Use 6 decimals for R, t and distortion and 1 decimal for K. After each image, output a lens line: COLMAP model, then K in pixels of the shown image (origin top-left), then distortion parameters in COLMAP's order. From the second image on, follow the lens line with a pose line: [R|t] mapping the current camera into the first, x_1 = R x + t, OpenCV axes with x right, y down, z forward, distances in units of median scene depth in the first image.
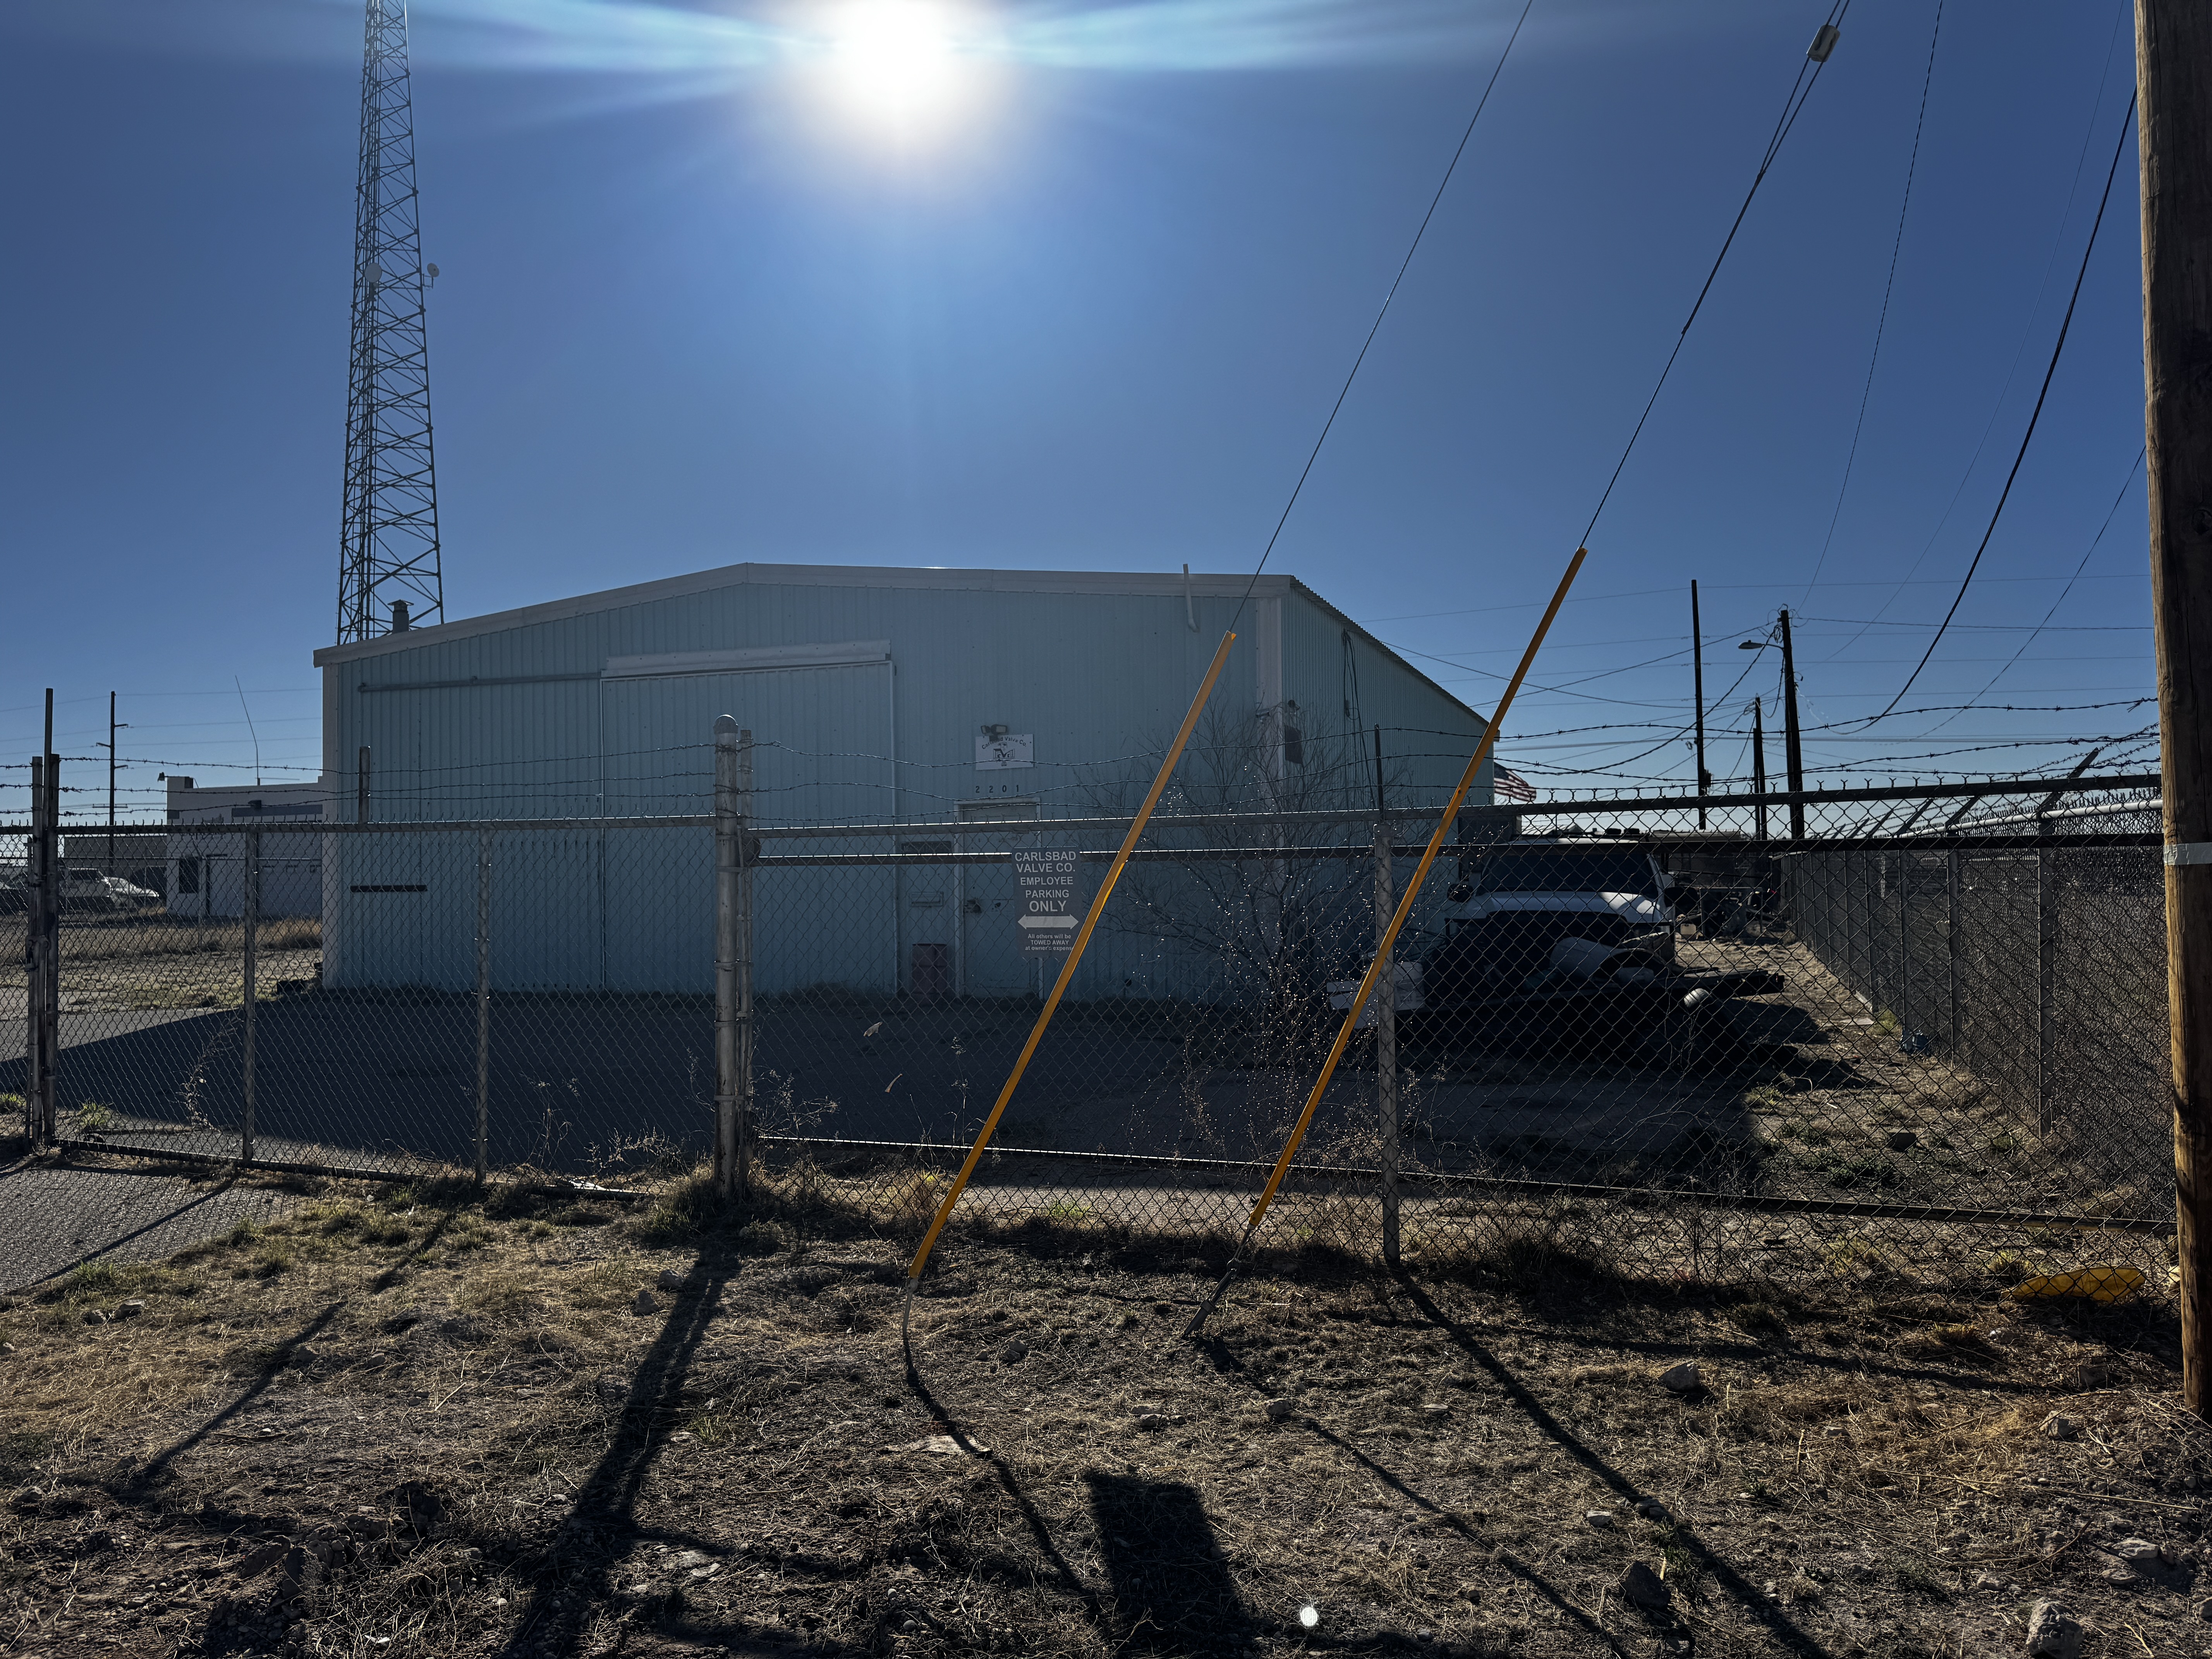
lens RADIAL K [[1563.3, 0, 1106.6], [0, 1563.3, 866.9], [0, 0, 1]] dist [-0.002514, -0.001365]
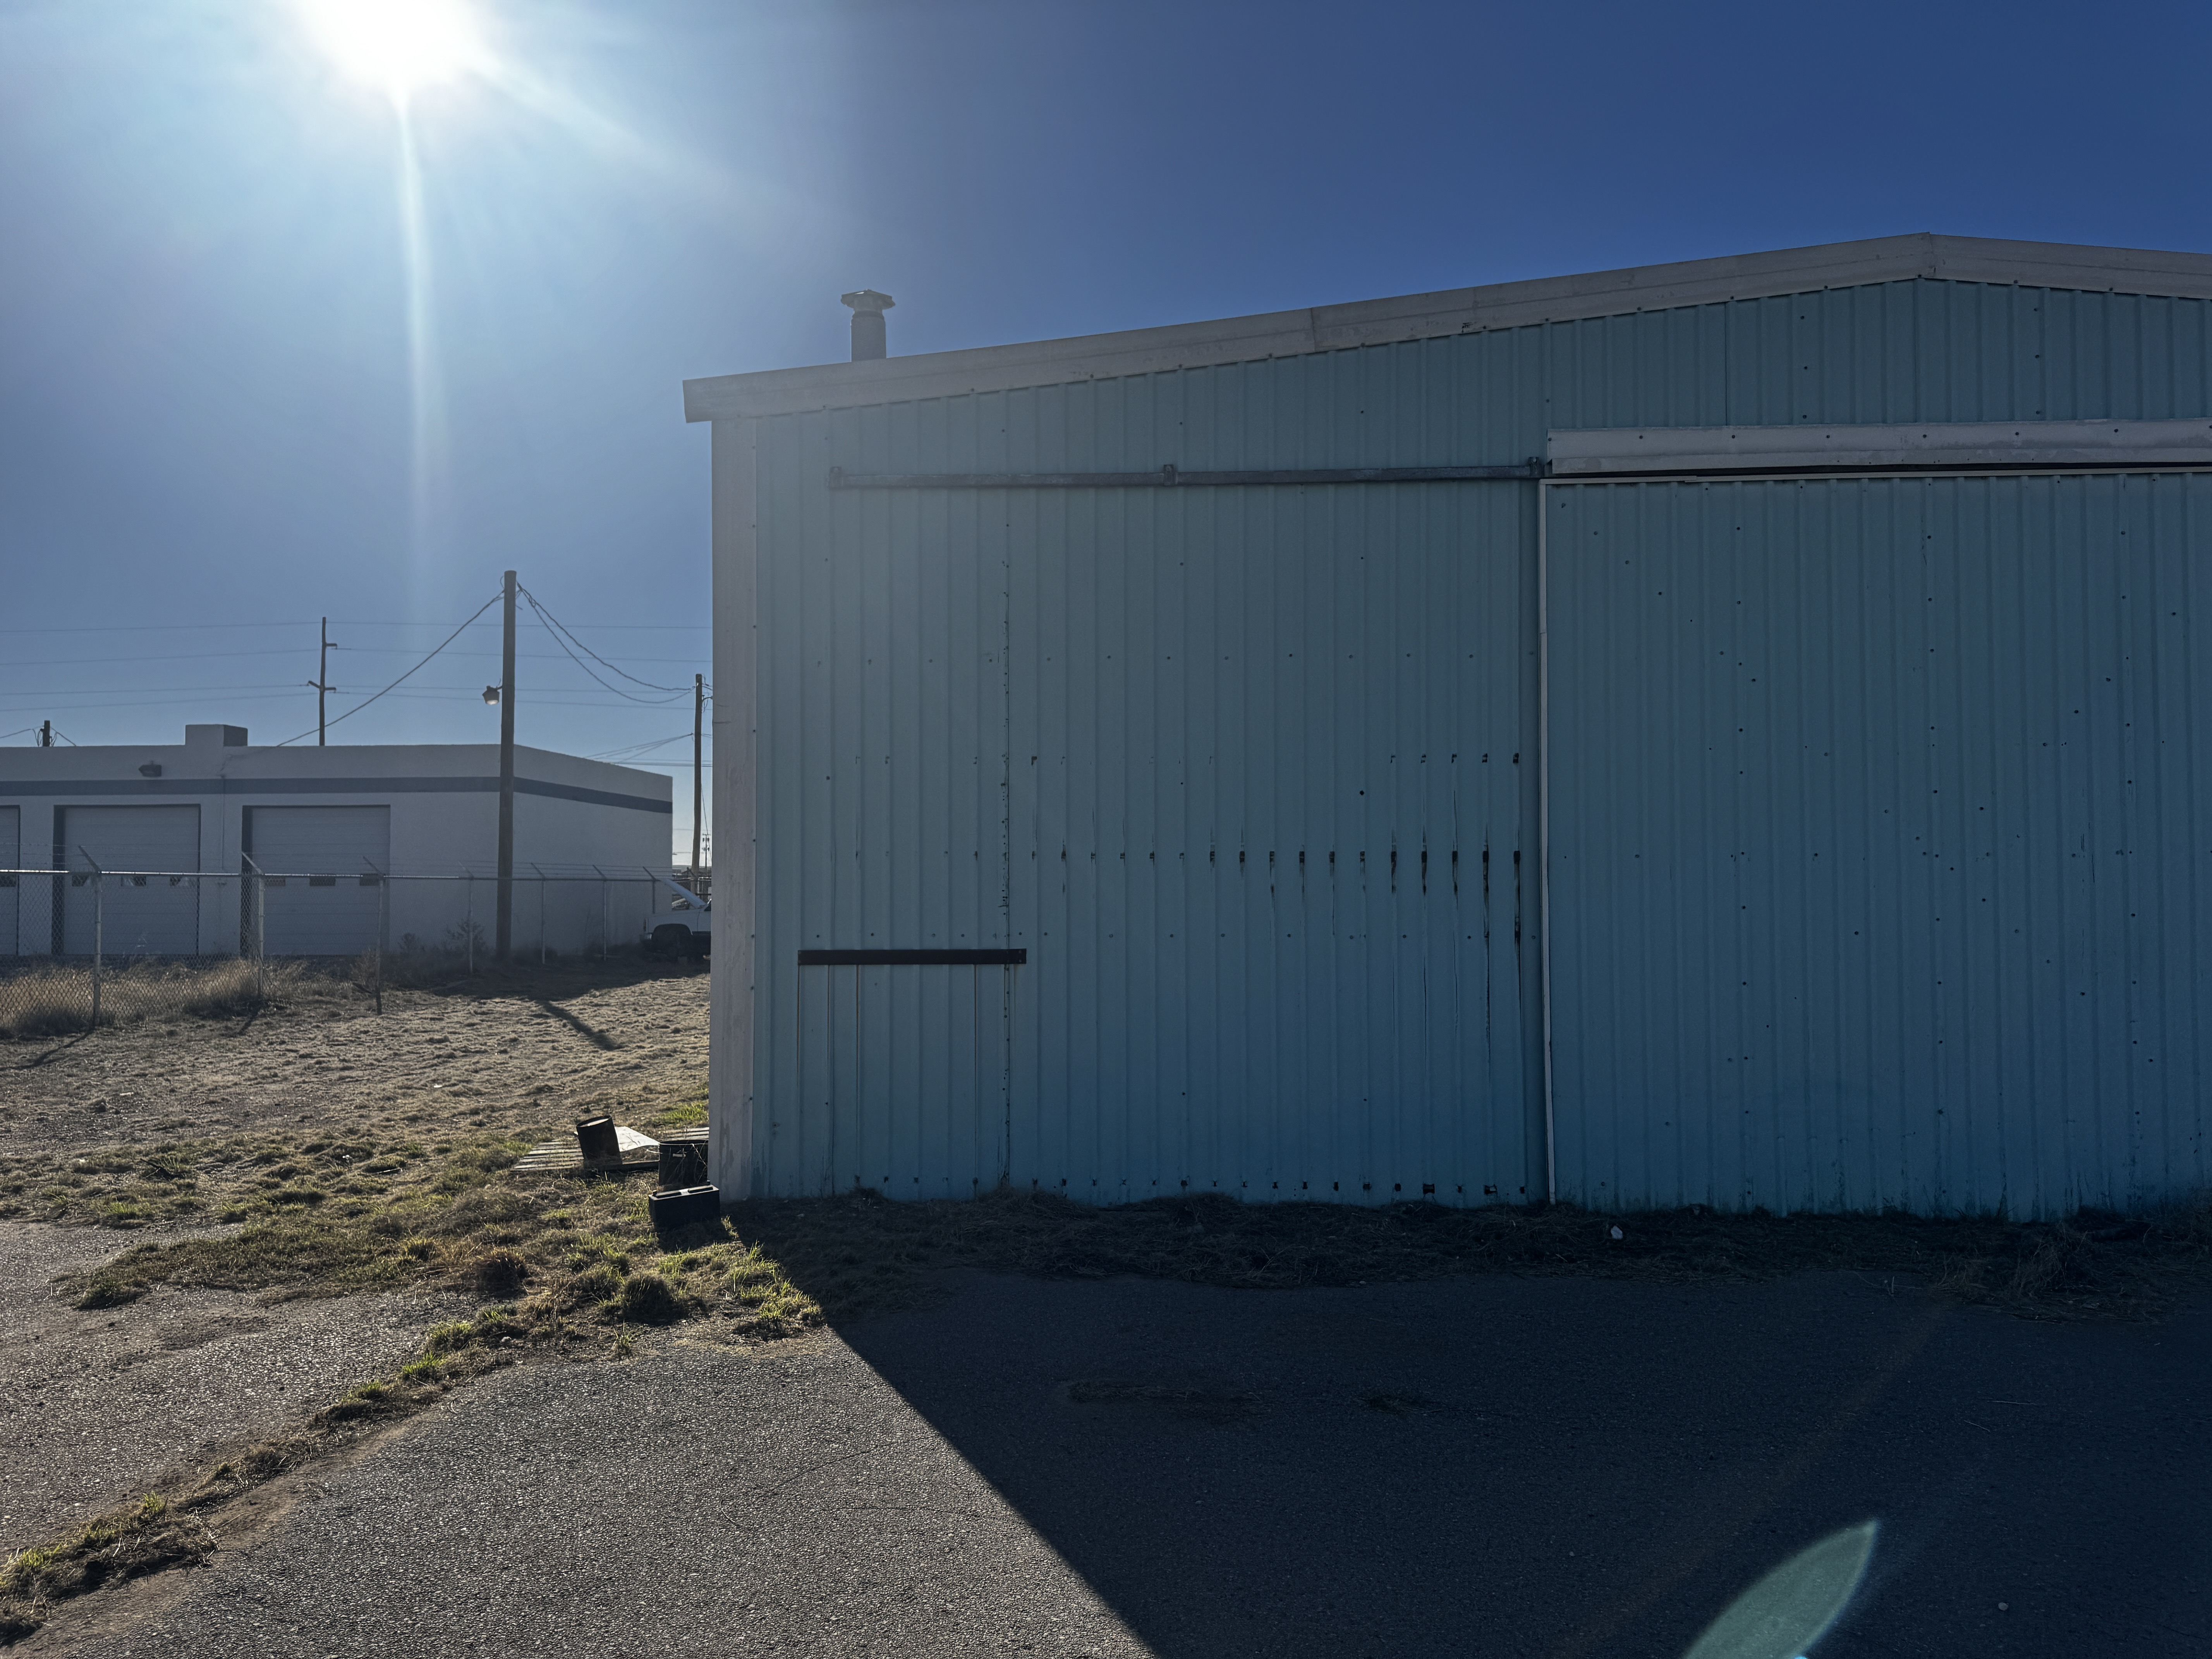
lens RADIAL K [[1598.4, 0, 1106.0], [0, 1598.4, 829.5], [0, 0, 1]] dist [0.238949, -0.363583]
pose [[0.964057, 0.021826, 0.264796, -0.531879], [-0.012286, 0.999216, -0.037634, -0.004999], [-0.265410, 0.033028, 0.963570, 0.575052]]
